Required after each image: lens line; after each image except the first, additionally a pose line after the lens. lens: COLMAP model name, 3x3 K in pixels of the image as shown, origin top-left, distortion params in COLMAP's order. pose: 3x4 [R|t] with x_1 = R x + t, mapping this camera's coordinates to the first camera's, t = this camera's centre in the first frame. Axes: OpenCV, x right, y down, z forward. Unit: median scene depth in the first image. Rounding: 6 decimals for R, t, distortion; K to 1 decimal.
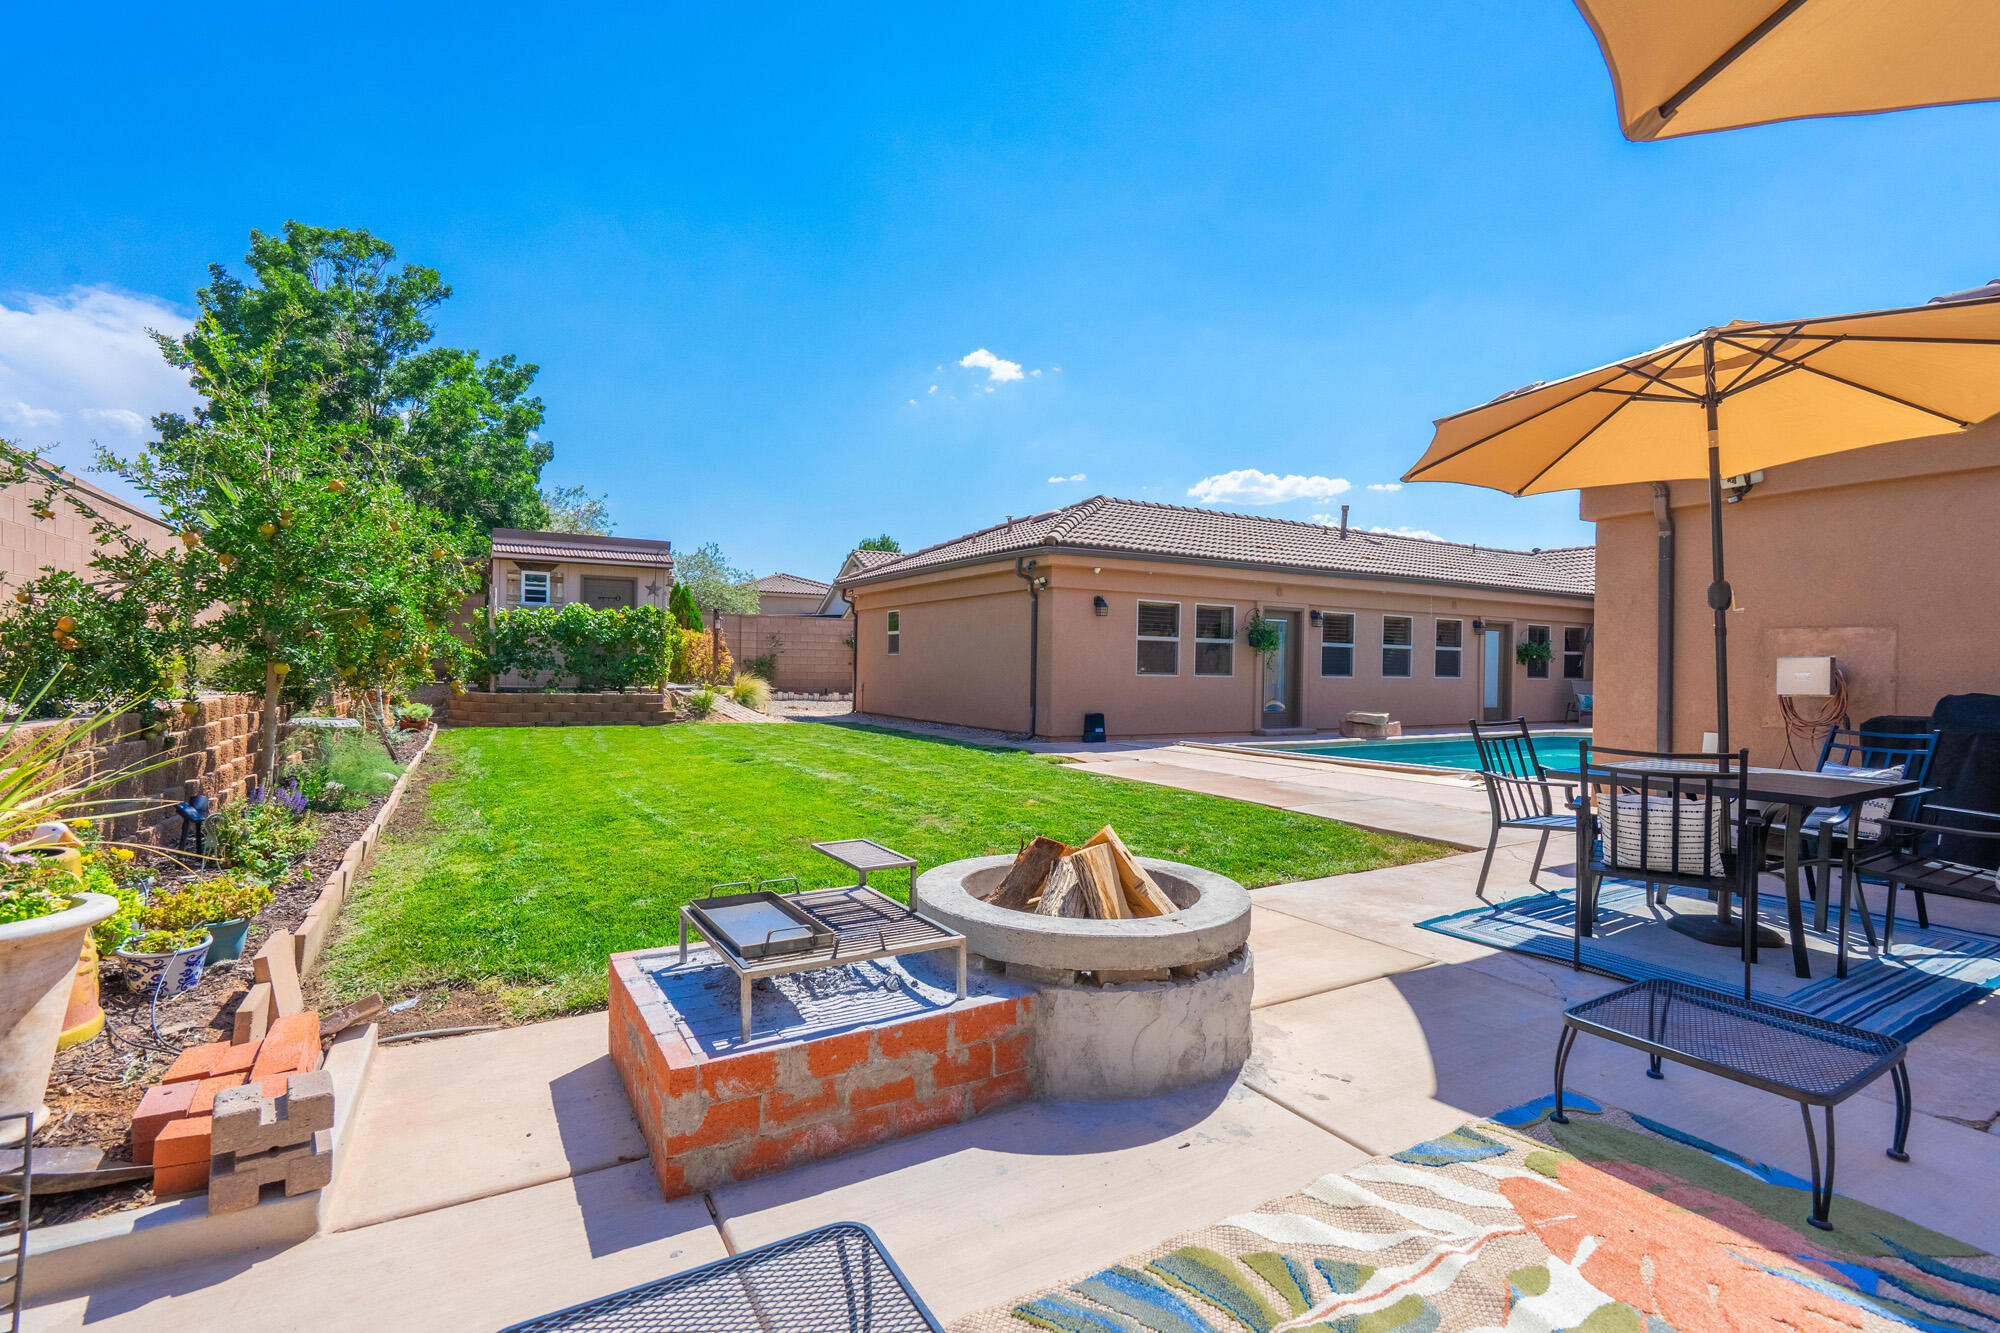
lens RADIAL K [[921.9, 0, 1000.0], [0, 921.9, 666.5], [0, 0, 1]] dist [-0.004809, -0.000530]
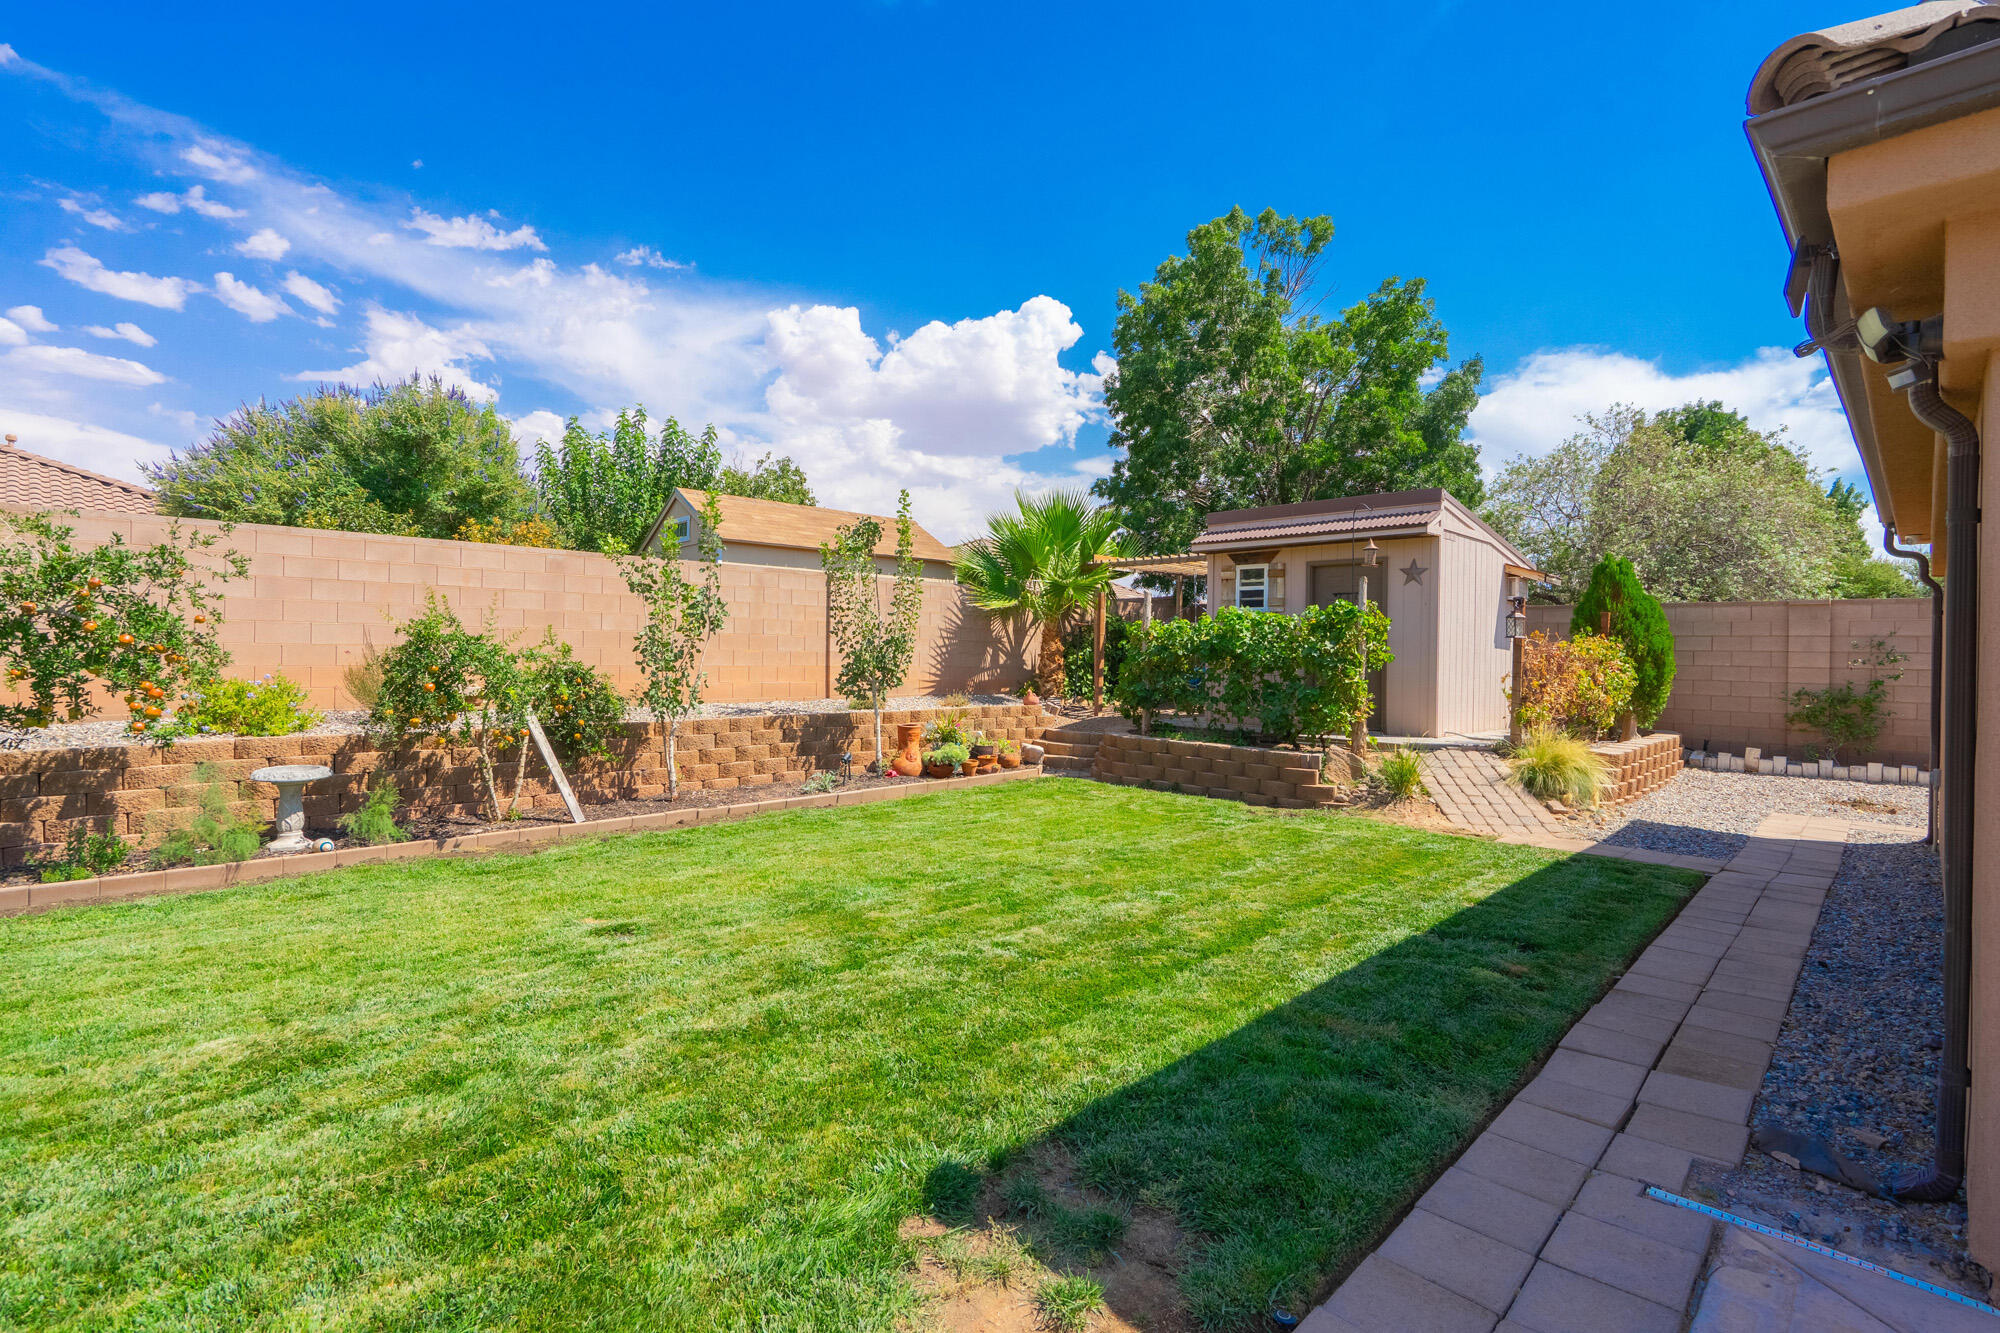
lens RADIAL K [[921.9, 0, 1000.0], [0, 921.9, 666.5], [0, 0, 1]] dist [-0.004809, -0.000530]
pose [[0.234923, 0.003928, -0.972006, 0.152682], [-0.011539, 0.999933, 0.001252, -0.024227], [0.971945, 0.010922, 0.234953, 0.683257]]
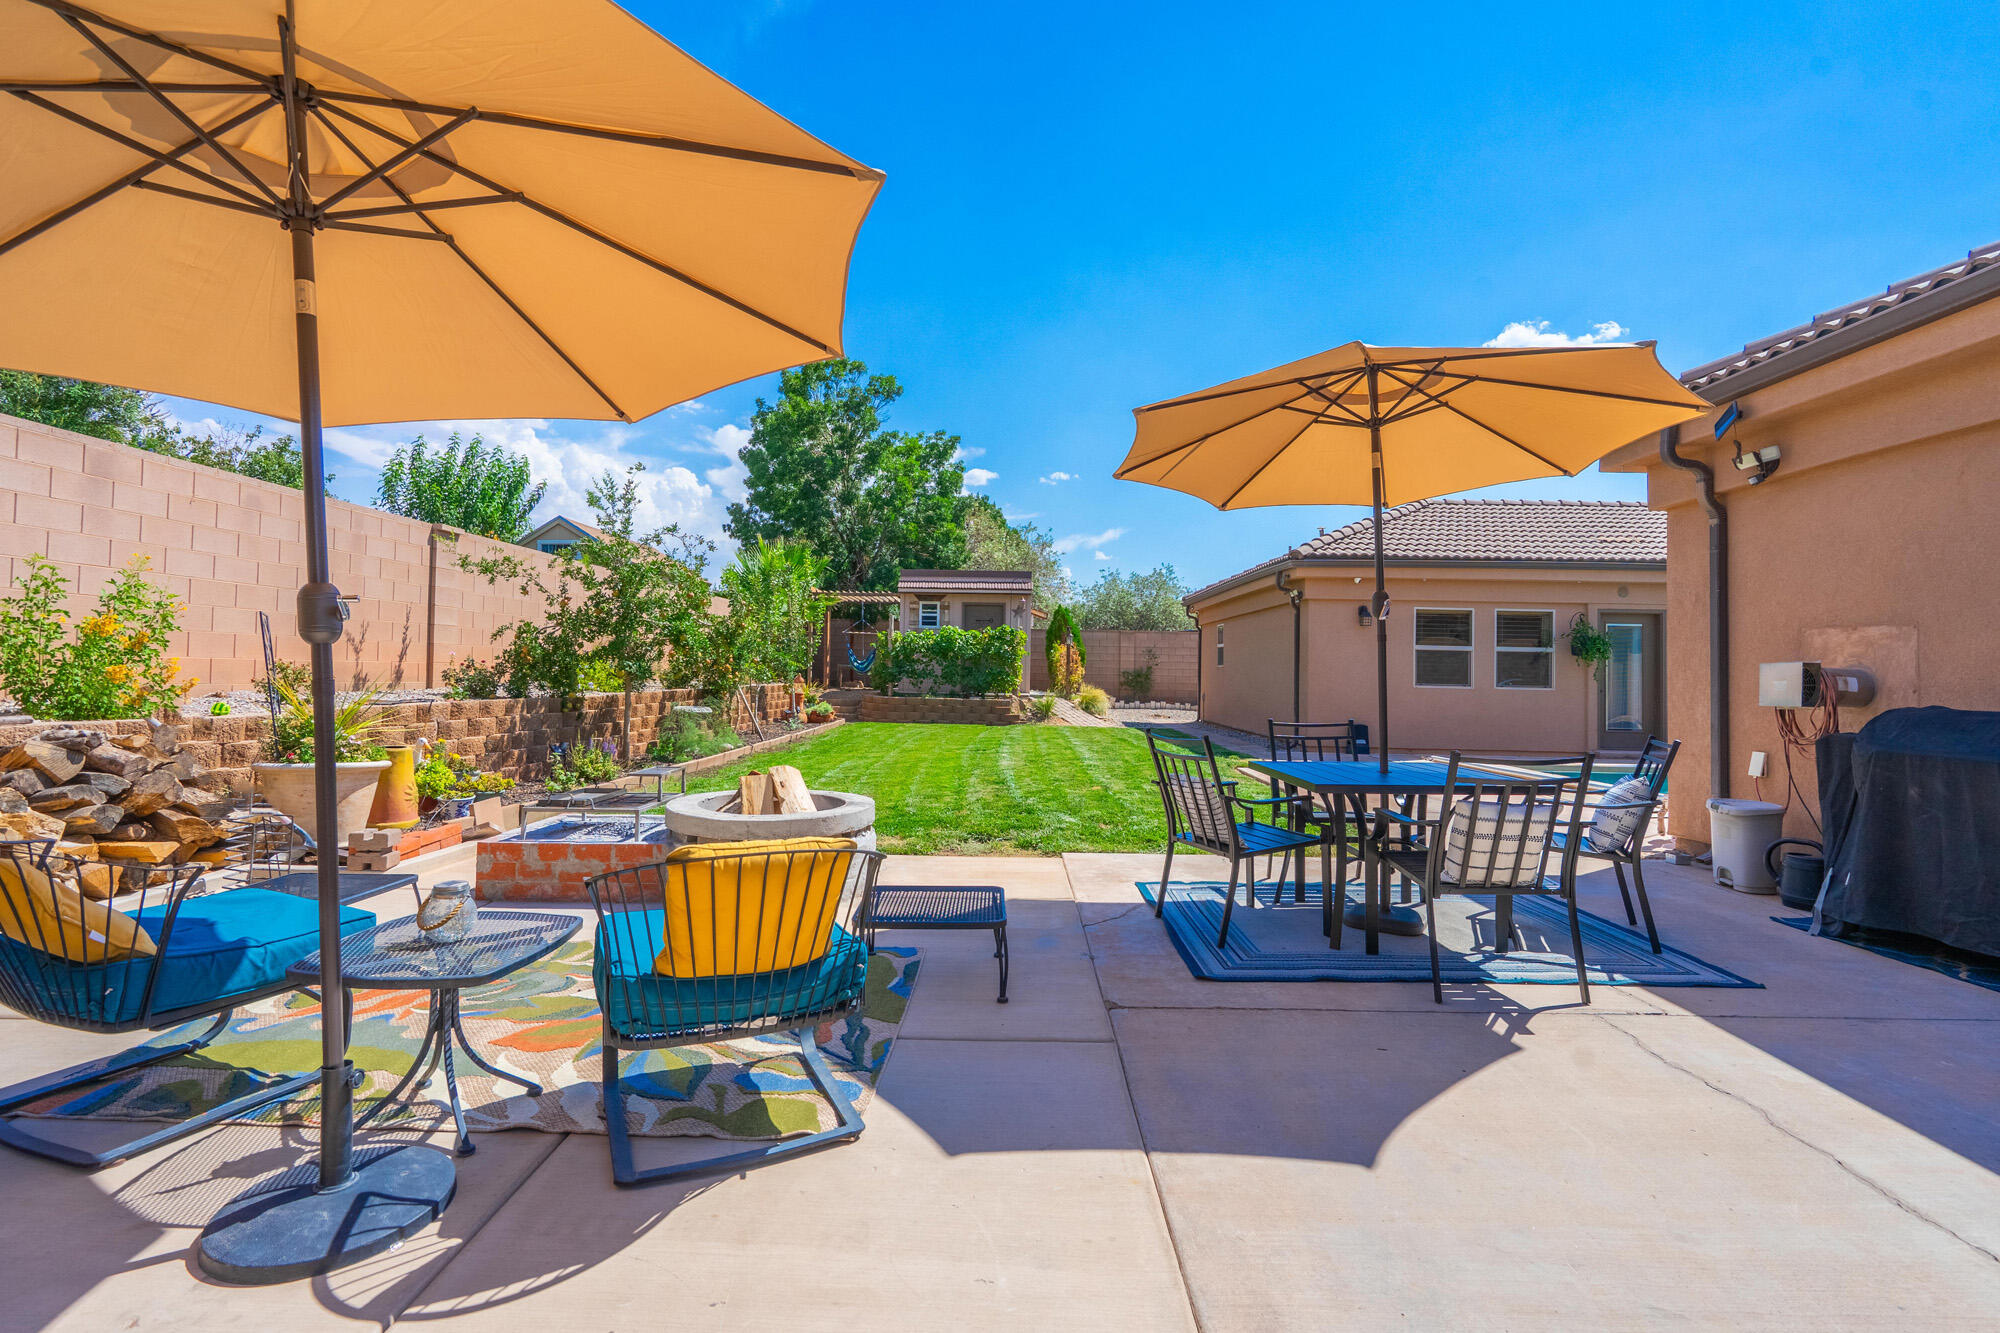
lens RADIAL K [[925.1, 0, 996.5], [0, 925.1, 635.4], [0, 0, 1]] dist [0.000427, 0.000068]
pose [[0.853251, -0.020279, -0.521106, 0.254232], [-0.005000, 0.998880, -0.047058, 0.003152], [0.521476, 0.042758, 0.852194, -0.041132]]
